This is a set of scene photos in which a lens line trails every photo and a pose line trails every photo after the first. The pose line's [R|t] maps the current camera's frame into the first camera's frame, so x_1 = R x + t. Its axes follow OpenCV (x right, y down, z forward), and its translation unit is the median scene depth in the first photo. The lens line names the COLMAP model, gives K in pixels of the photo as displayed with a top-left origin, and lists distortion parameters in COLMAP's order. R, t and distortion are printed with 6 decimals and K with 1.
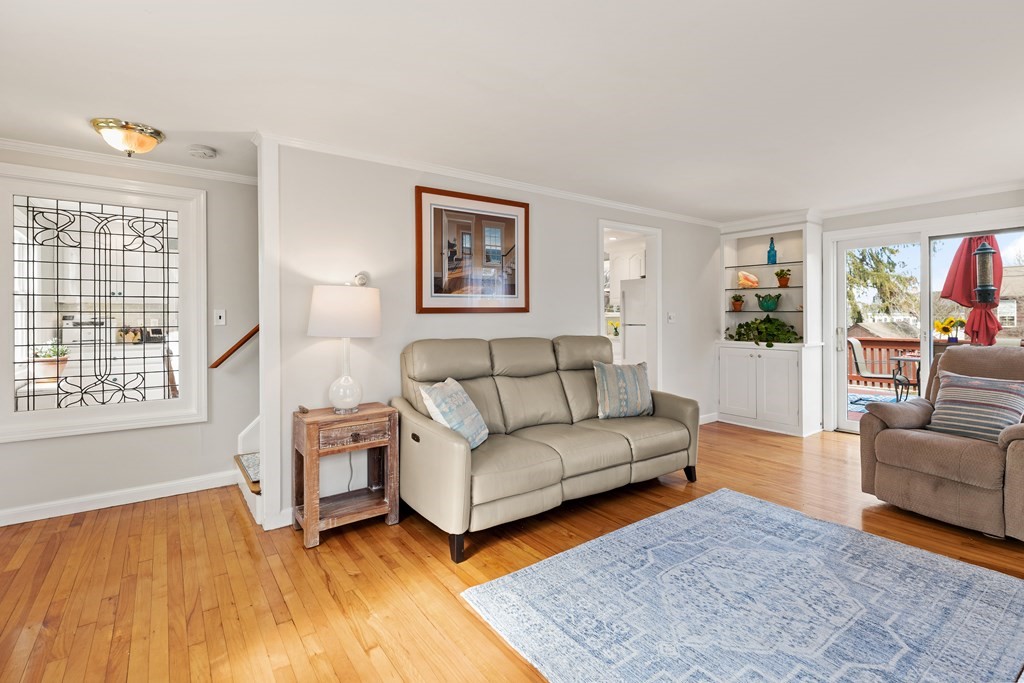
lens RADIAL K [[459.5, 0, 502.9], [0, 459.5, 310.0], [0, 0, 1]] dist [0.002803, 0.001172]
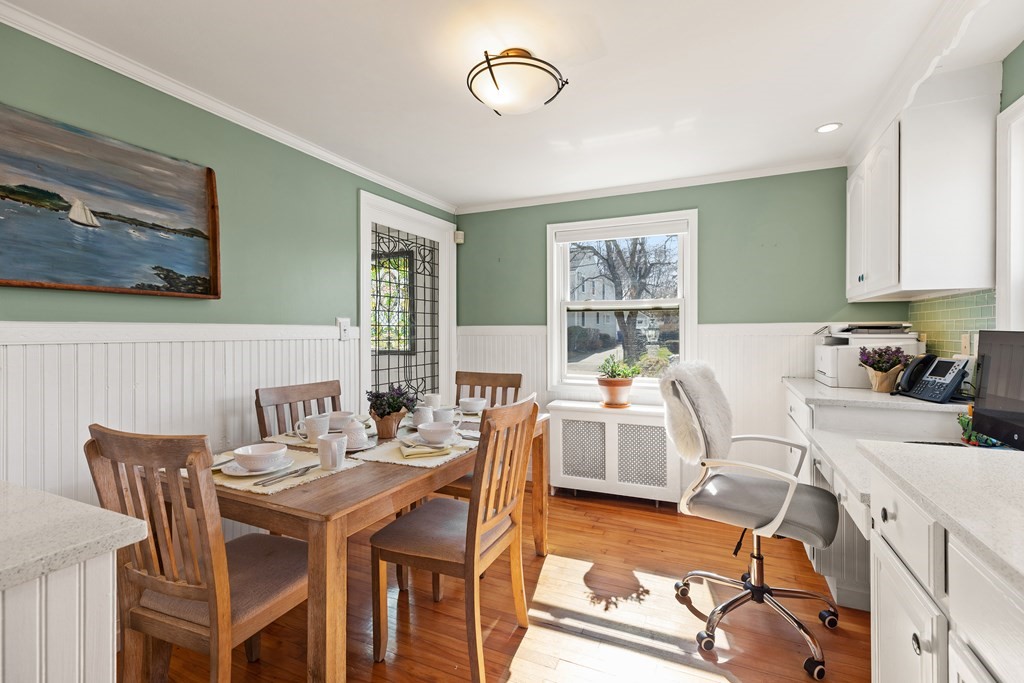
lens RADIAL K [[459.5, 0, 514.2], [0, 459.5, 335.1], [0, 0, 1]] dist [0.002803, 0.001172]
pose [[0.853991, 0.003096, 0.520279, -1.300109], [-0.006586, 0.999967, 0.004859, 0.021329], [-0.520246, -0.007577, 0.853983, -0.129298]]
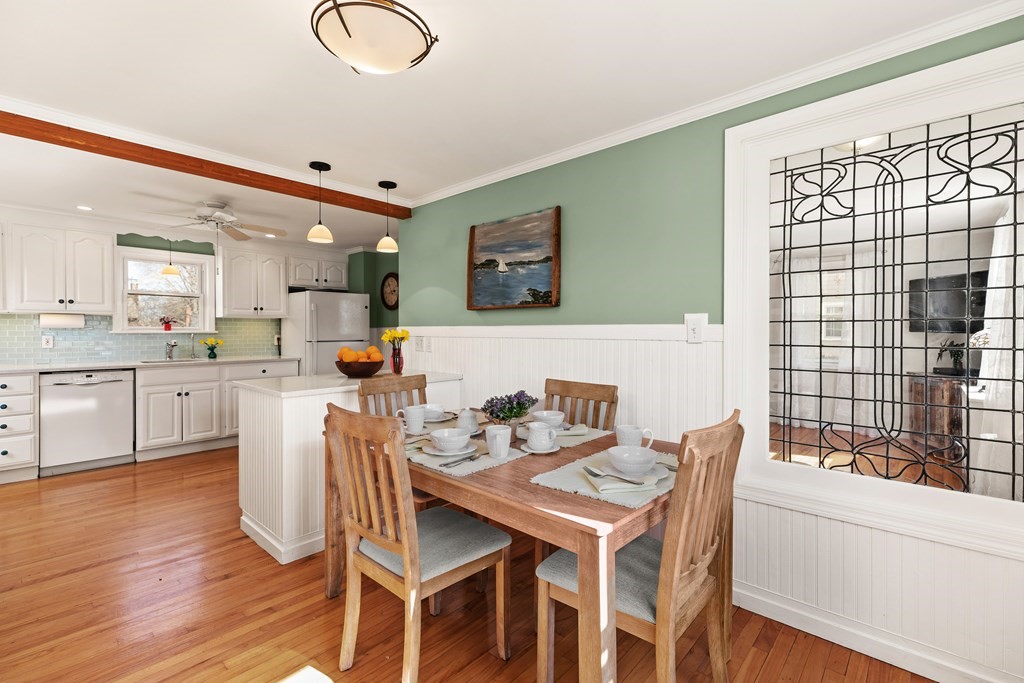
lens RADIAL K [[459.5, 0, 513.7], [0, 459.5, 334.3], [0, 0, 1]] dist [0.002803, 0.001172]
pose [[0.234691, 0.014257, -0.971966, -0.436754], [0.000485, 0.999891, 0.014783, 0.014563], [0.972070, -0.003941, 0.234658, 0.426891]]
